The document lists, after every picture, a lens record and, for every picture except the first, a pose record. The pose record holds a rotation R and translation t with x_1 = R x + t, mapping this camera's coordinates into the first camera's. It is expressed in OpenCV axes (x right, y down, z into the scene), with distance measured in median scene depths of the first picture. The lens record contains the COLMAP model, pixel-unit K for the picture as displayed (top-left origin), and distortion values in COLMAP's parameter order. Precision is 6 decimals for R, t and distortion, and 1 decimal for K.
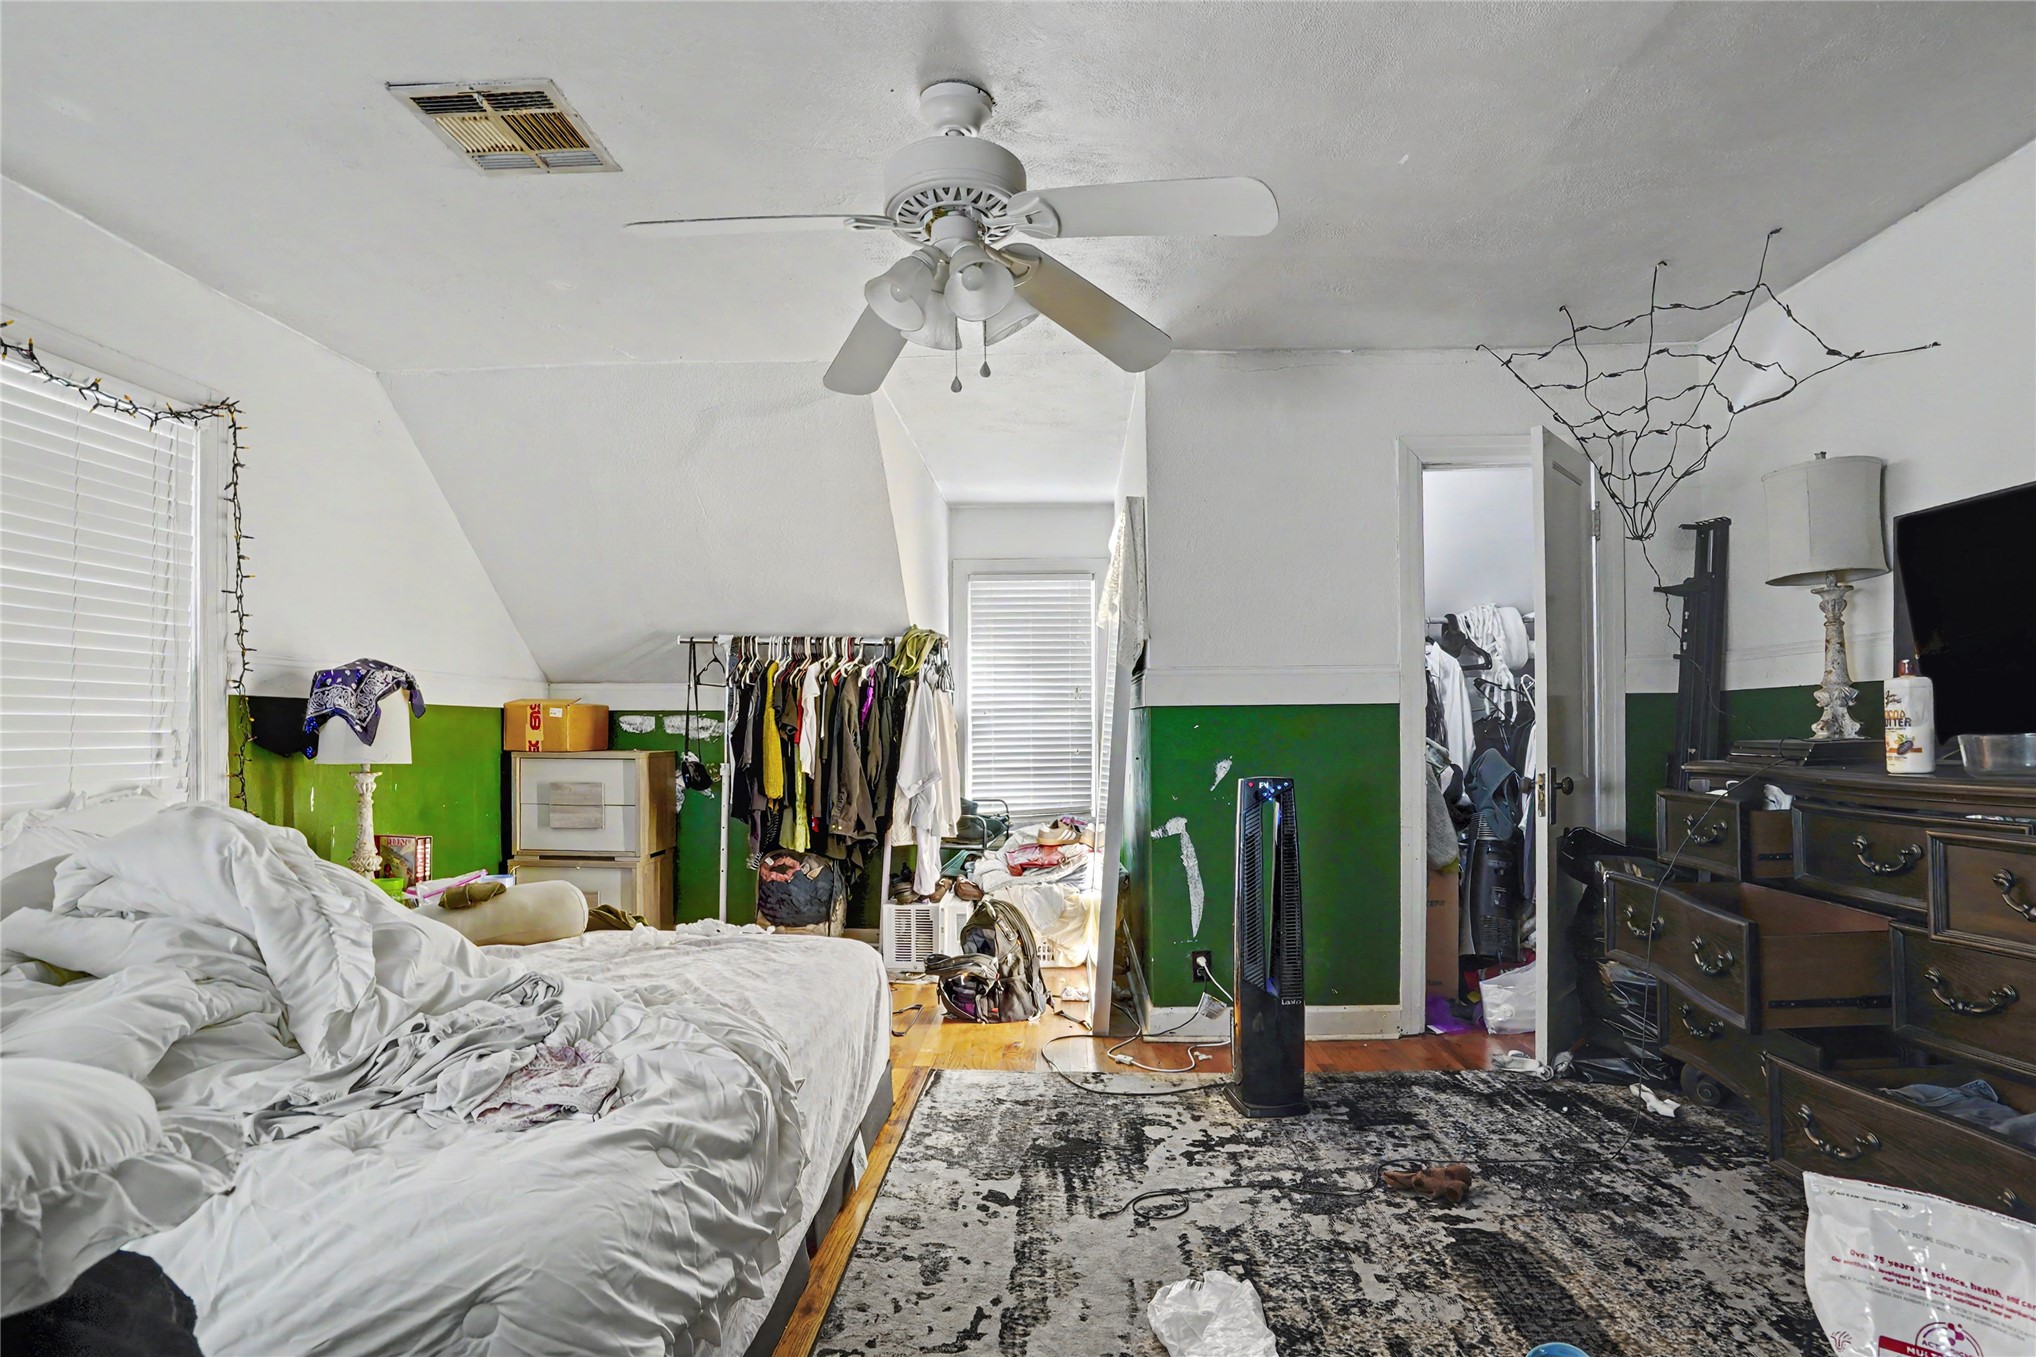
lens RADIAL K [[1060.6, 0, 1014.4], [0, 1060.6, 684.1], [0, 0, 1]] dist [-0.106188, 0.094413]
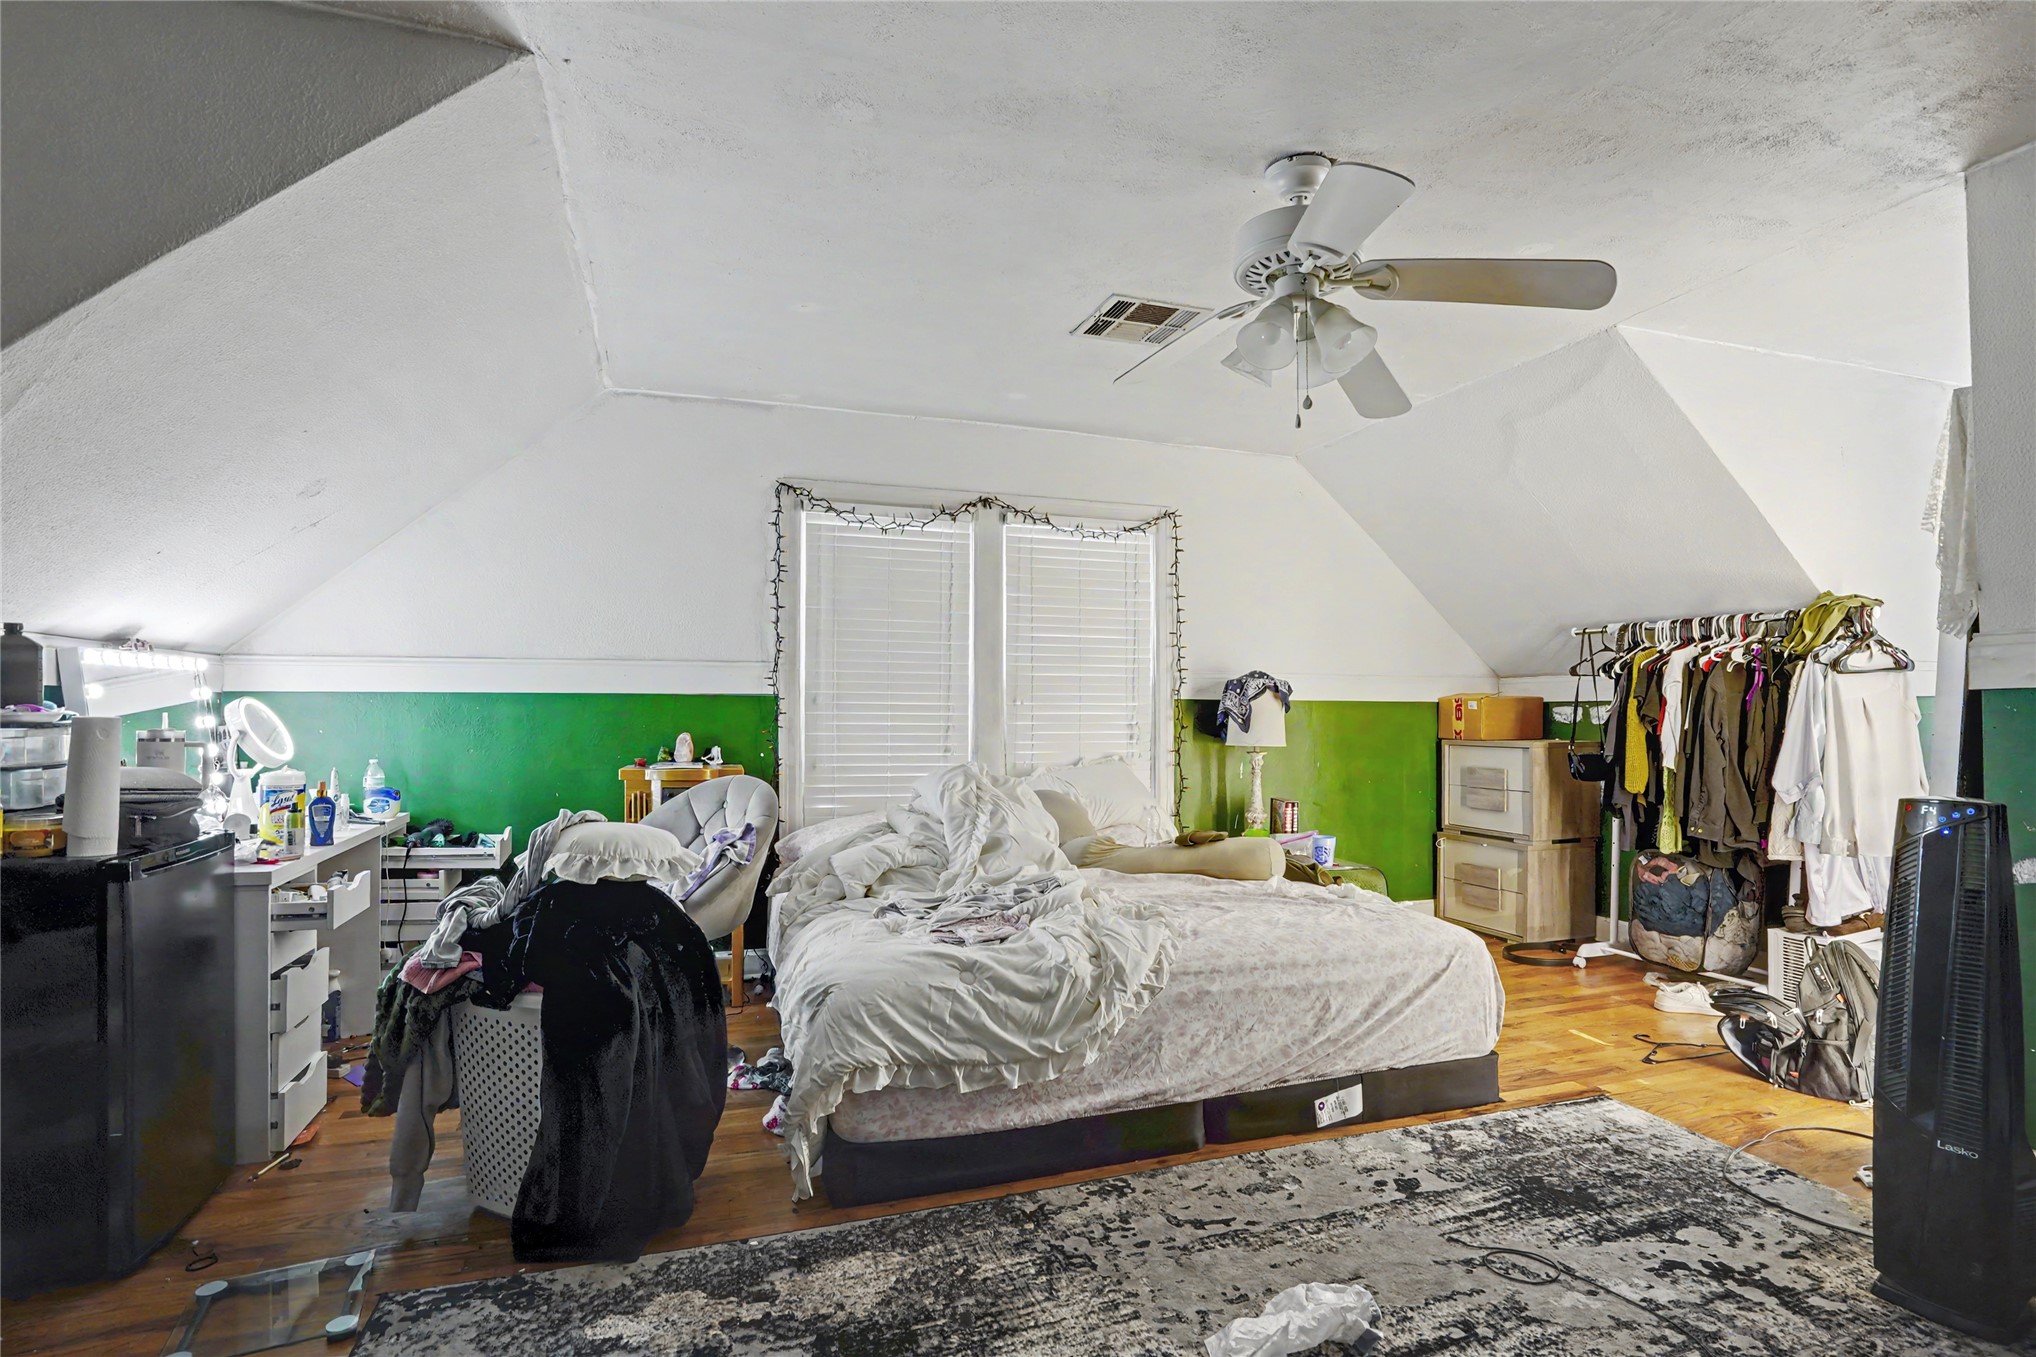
lens RADIAL K [[1004.7, 0, 1024.0], [0, 1004.7, 681.9], [0, 0, 1]] dist [-0.008175, 0.001235]
pose [[0.374037, -0.031845, -0.926867, 0.474663], [0.042539, 0.998948, -0.017155, 0.000384], [0.926438, -0.033011, 0.374998, 0.182368]]
